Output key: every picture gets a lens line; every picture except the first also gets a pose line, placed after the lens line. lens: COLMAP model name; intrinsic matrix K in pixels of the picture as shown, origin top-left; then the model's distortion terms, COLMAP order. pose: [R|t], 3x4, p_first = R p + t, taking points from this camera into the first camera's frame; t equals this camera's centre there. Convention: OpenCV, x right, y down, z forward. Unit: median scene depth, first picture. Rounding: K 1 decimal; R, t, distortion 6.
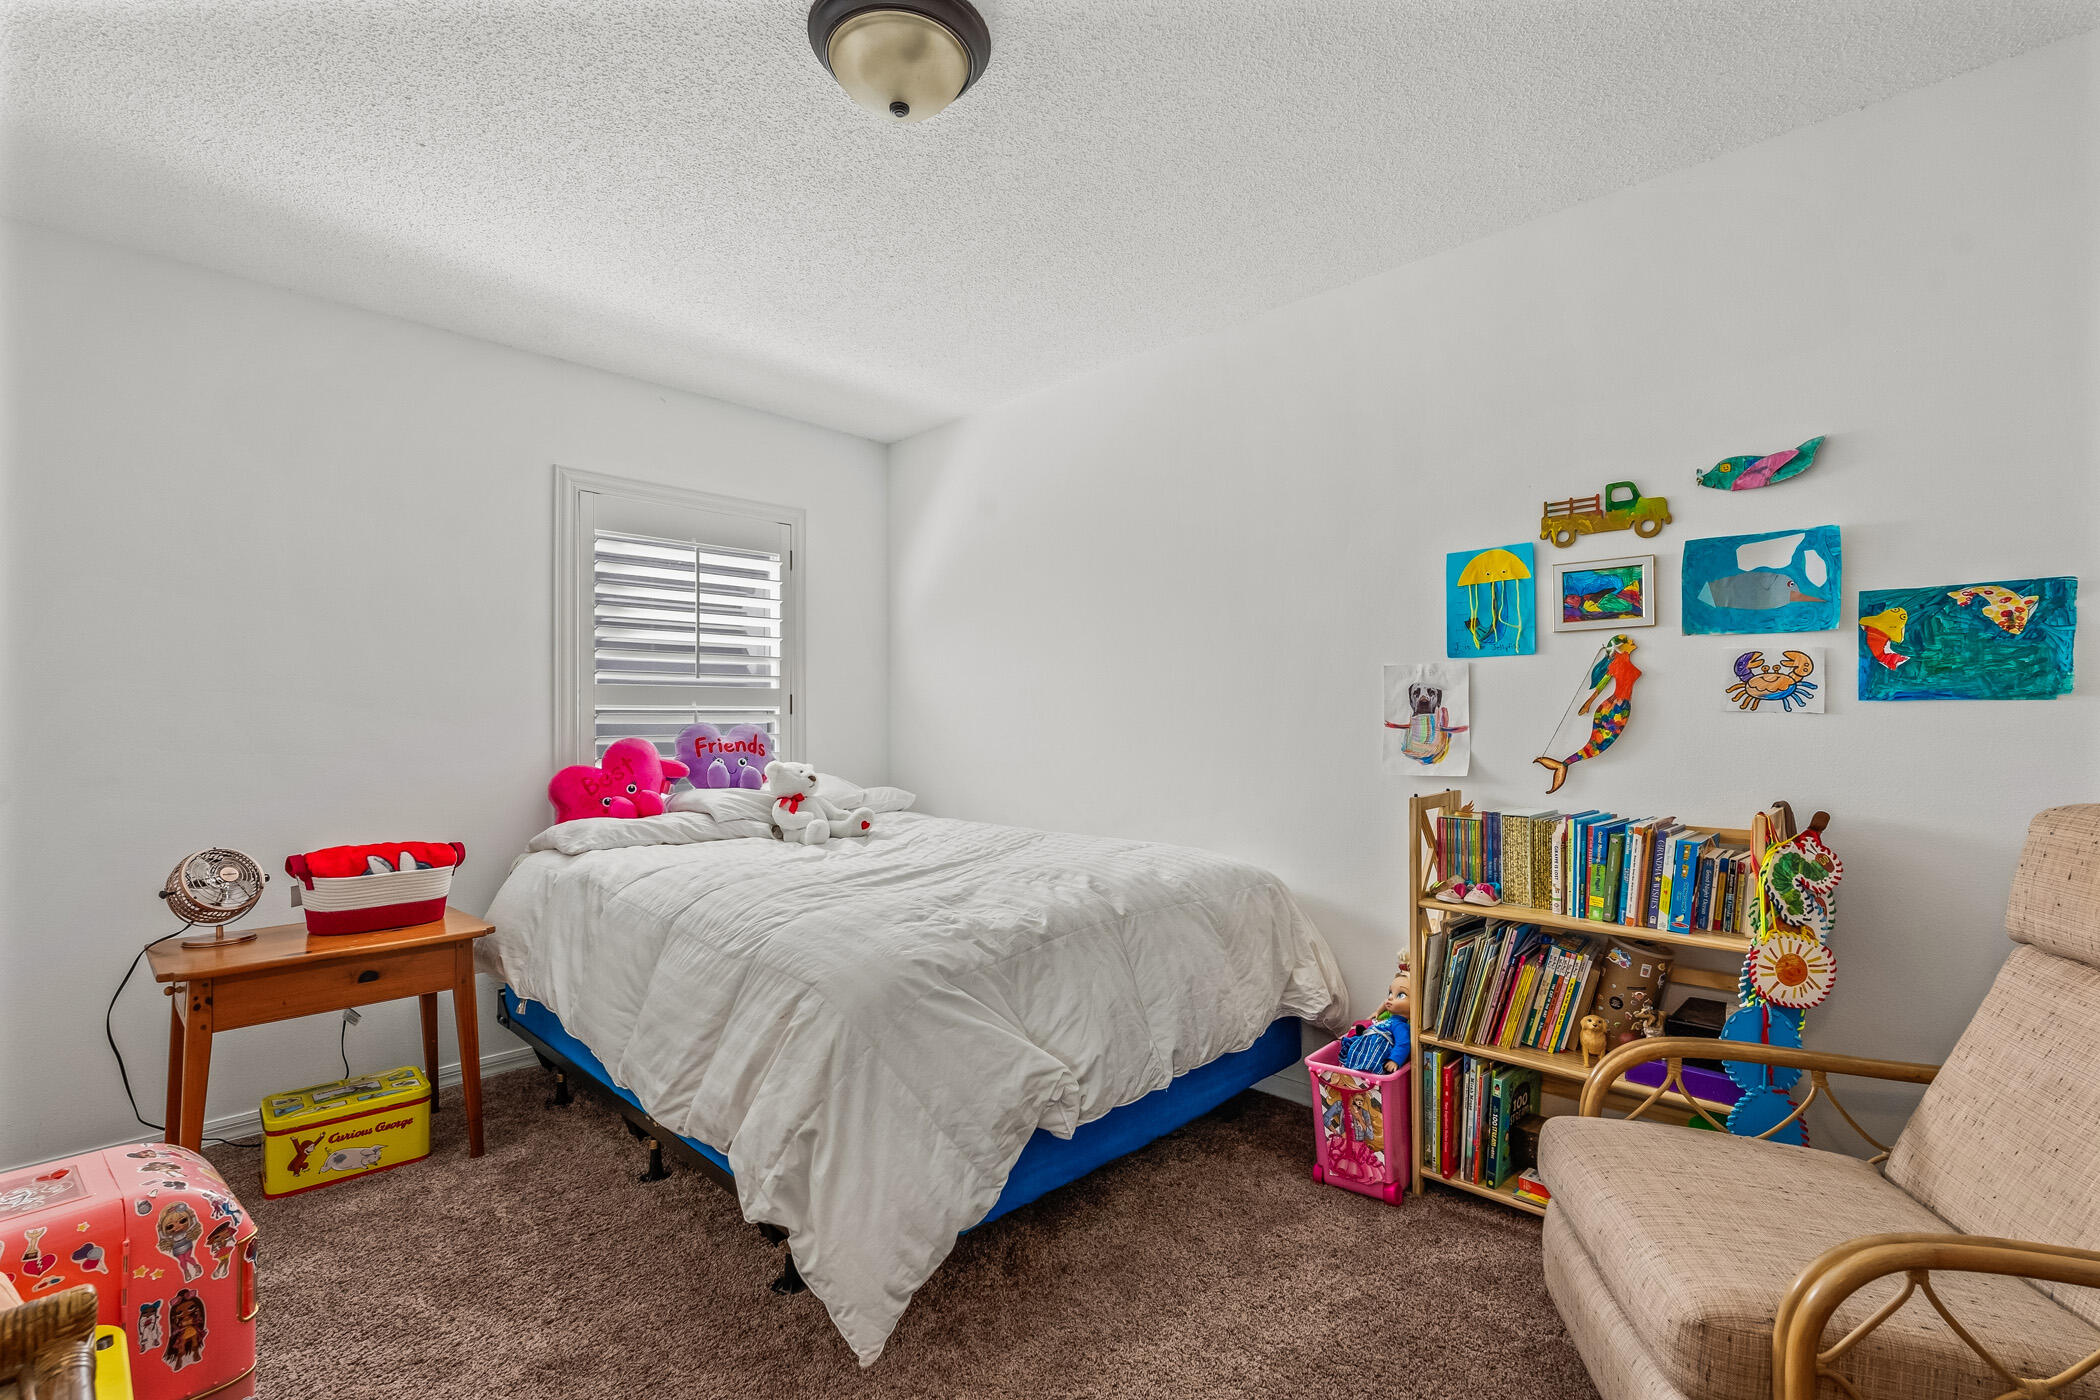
lens RADIAL K [[947.3, 0, 1044.9], [0, 947.3, 709.6], [0, 0, 1]] dist [0.003133, 0.000169]
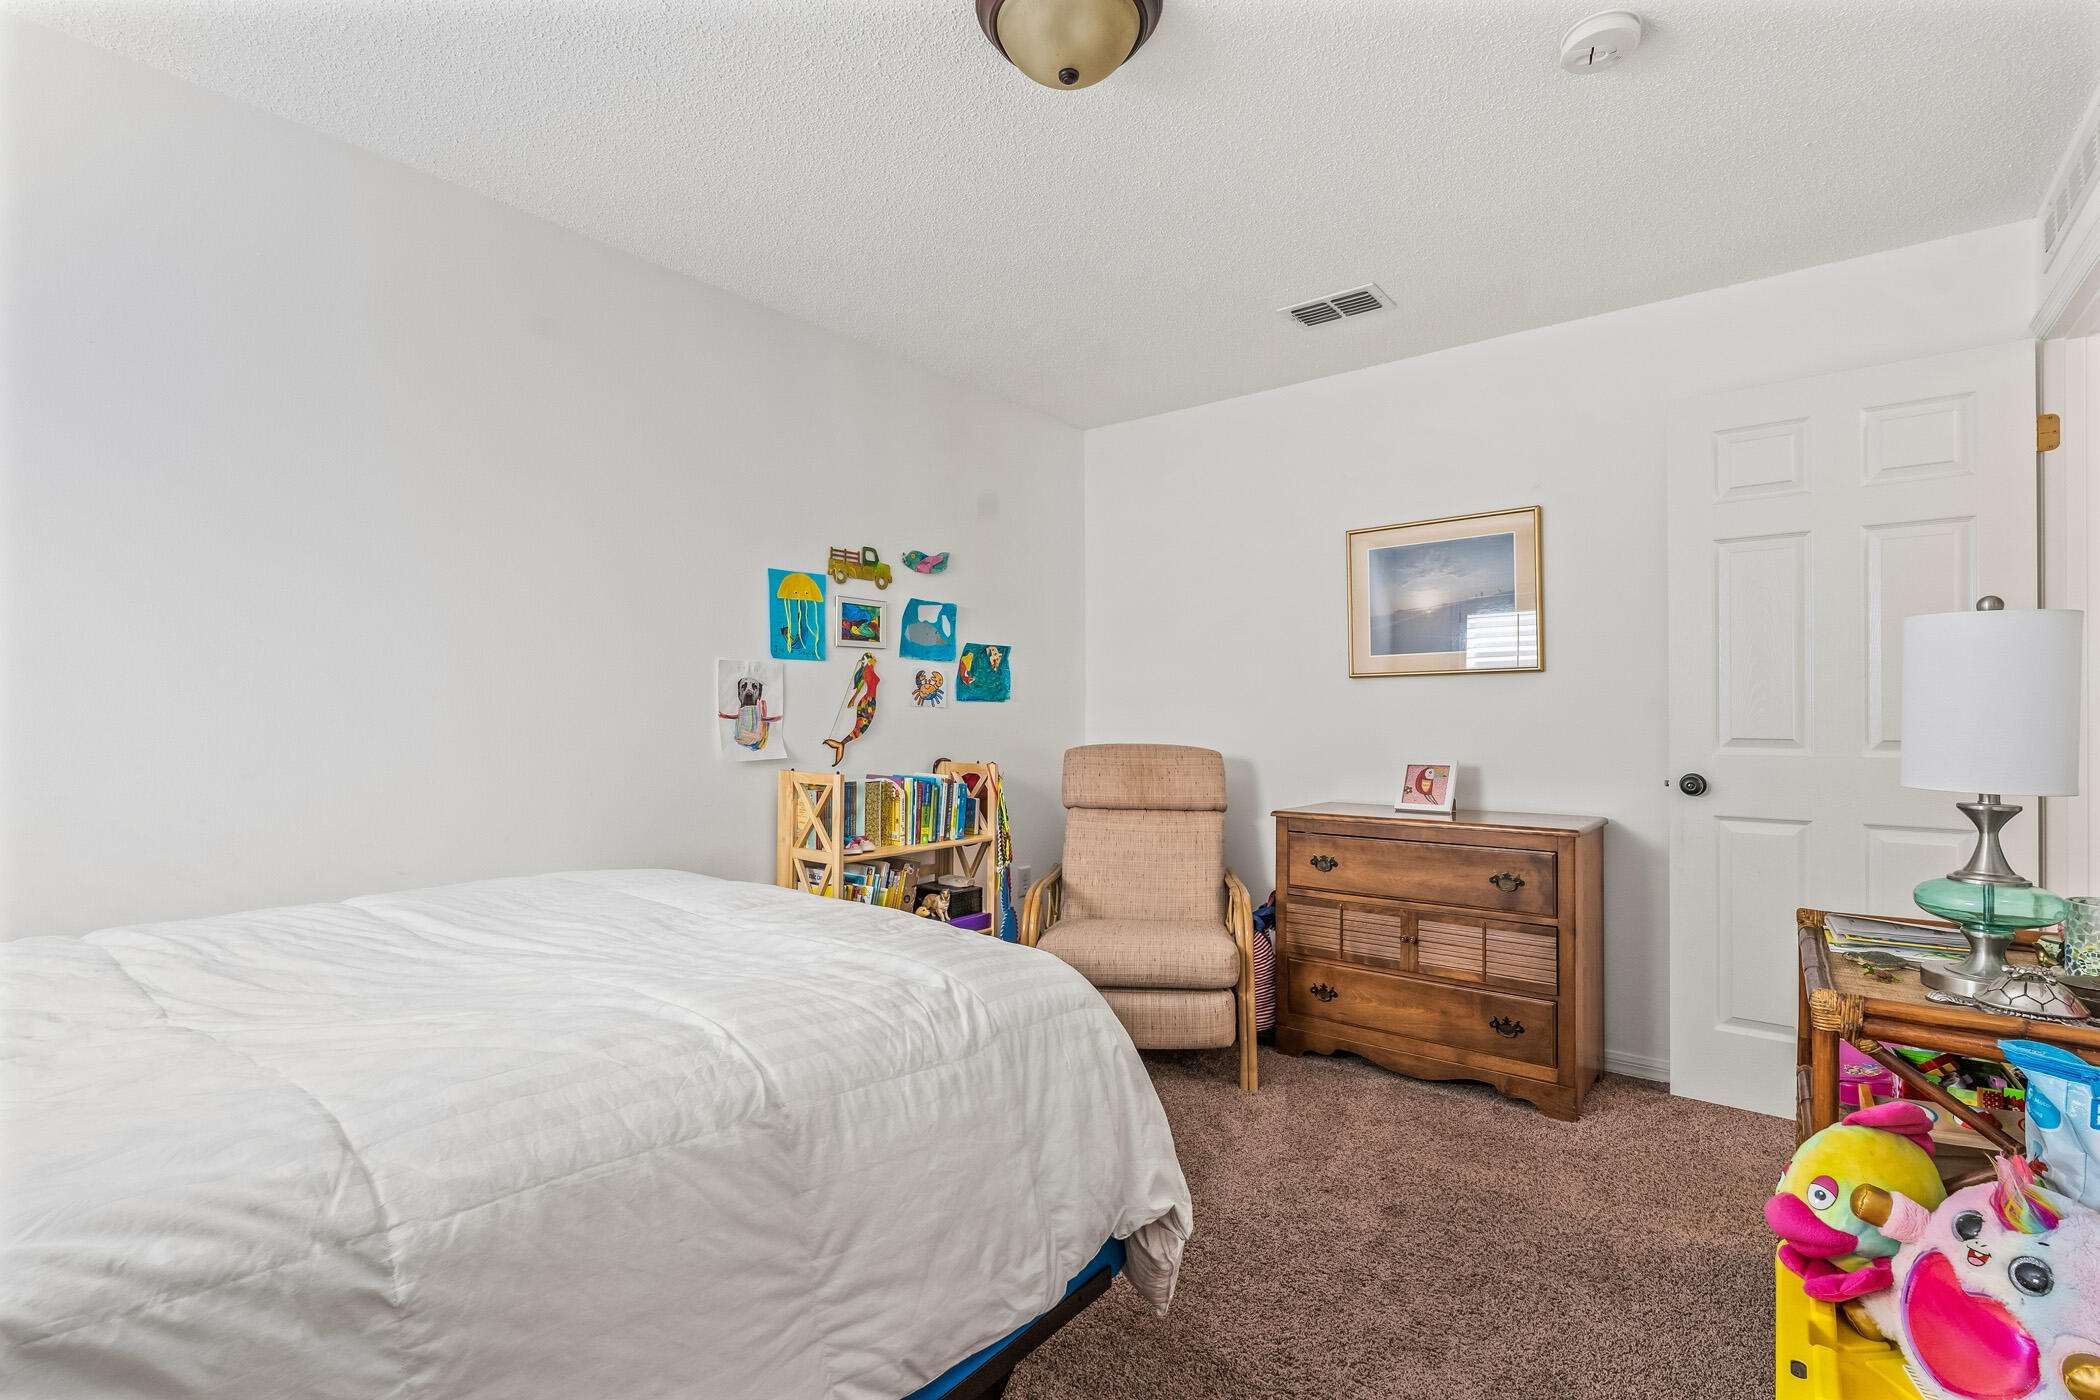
lens RADIAL K [[947.3, 0, 1044.9], [0, 947.3, 709.6], [0, 0, 1]] dist [0.003133, 0.000169]
pose [[-0.096580, 0.006340, 0.995305, -0.856428], [-0.008276, 0.999940, -0.007173, 0.016407], [-0.995291, -0.008930, -0.096522, 0.867649]]
